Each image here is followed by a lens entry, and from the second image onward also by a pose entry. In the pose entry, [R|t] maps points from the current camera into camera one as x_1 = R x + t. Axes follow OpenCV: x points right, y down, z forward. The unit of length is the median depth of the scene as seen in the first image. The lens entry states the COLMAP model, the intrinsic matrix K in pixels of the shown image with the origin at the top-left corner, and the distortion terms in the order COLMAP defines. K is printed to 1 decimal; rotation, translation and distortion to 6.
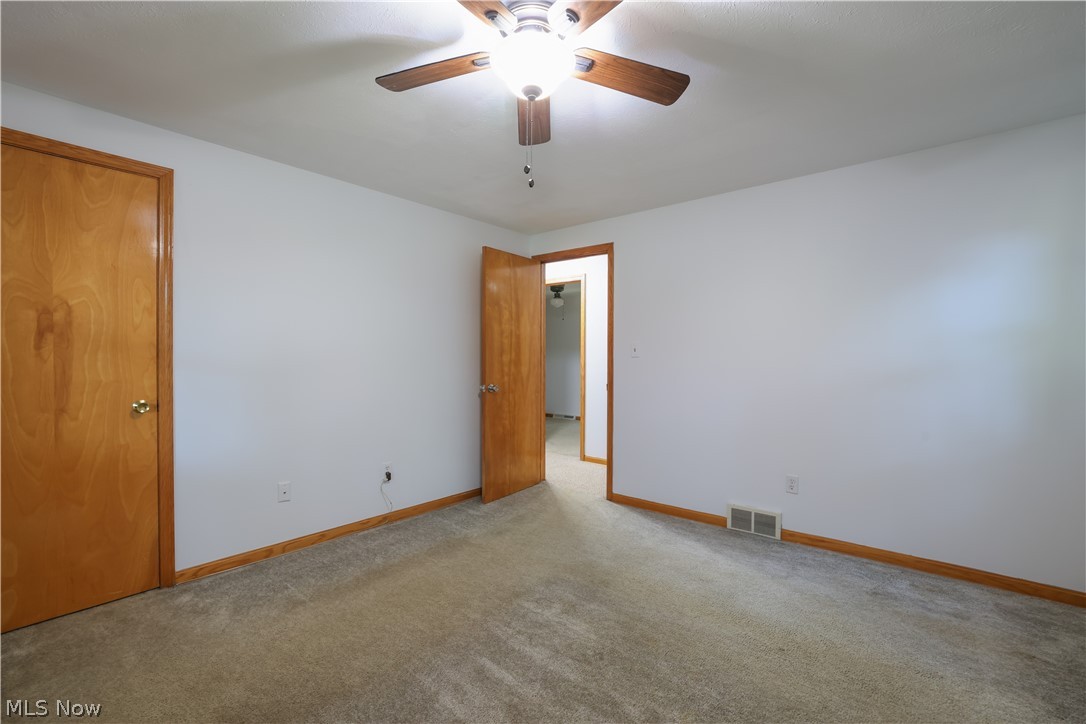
lens RADIAL K [[459.6, 0, 541.5], [0, 459.6, 362.1], [0, 0, 1]] dist [-0.025376, 0.003740]
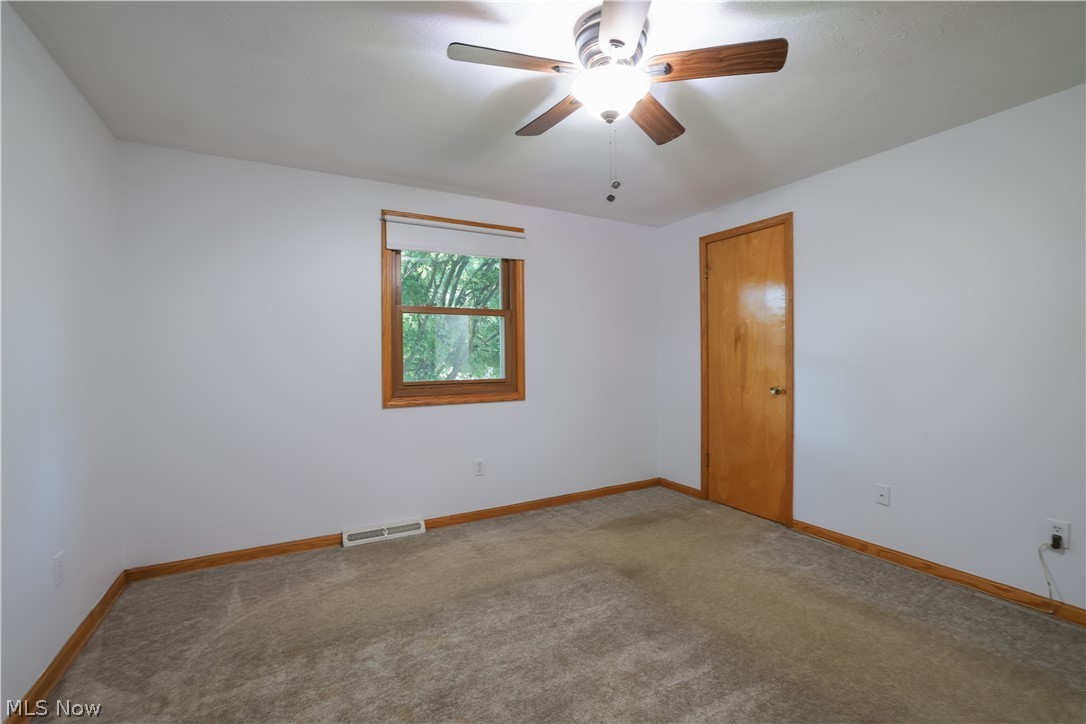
lens RADIAL K [[459.6, 0, 537.3], [0, 459.6, 358.6], [0, 0, 1]] dist [-0.025376, 0.003740]
pose [[-0.354611, 0.005545, -0.934997, 0.722106], [-0.000653, 0.999981, 0.006178, -0.007187], [0.935014, 0.002801, -0.354601, 0.821697]]
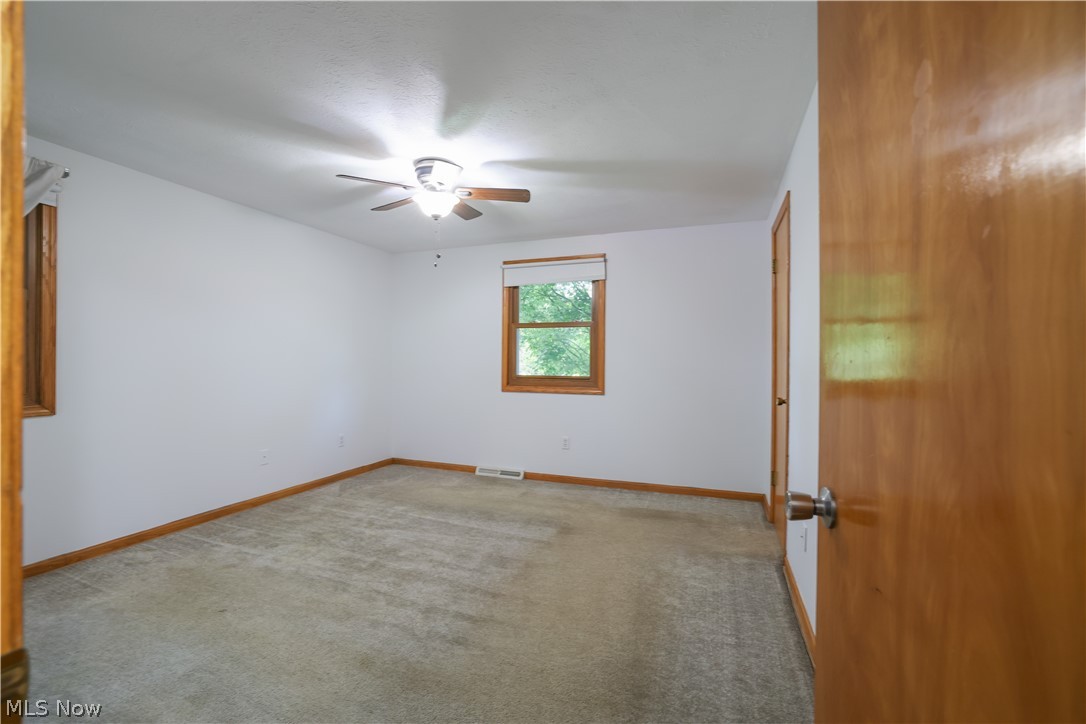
lens RADIAL K [[459.6, 0, 544.5], [0, 459.6, 356.6], [0, 0, 1]] dist [-0.025376, 0.003740]
pose [[-0.941283, -0.006600, -0.337555, 0.124263], [-0.008817, 0.999948, 0.005033, -0.022907], [0.337505, 0.007713, -0.941292, 1.969265]]
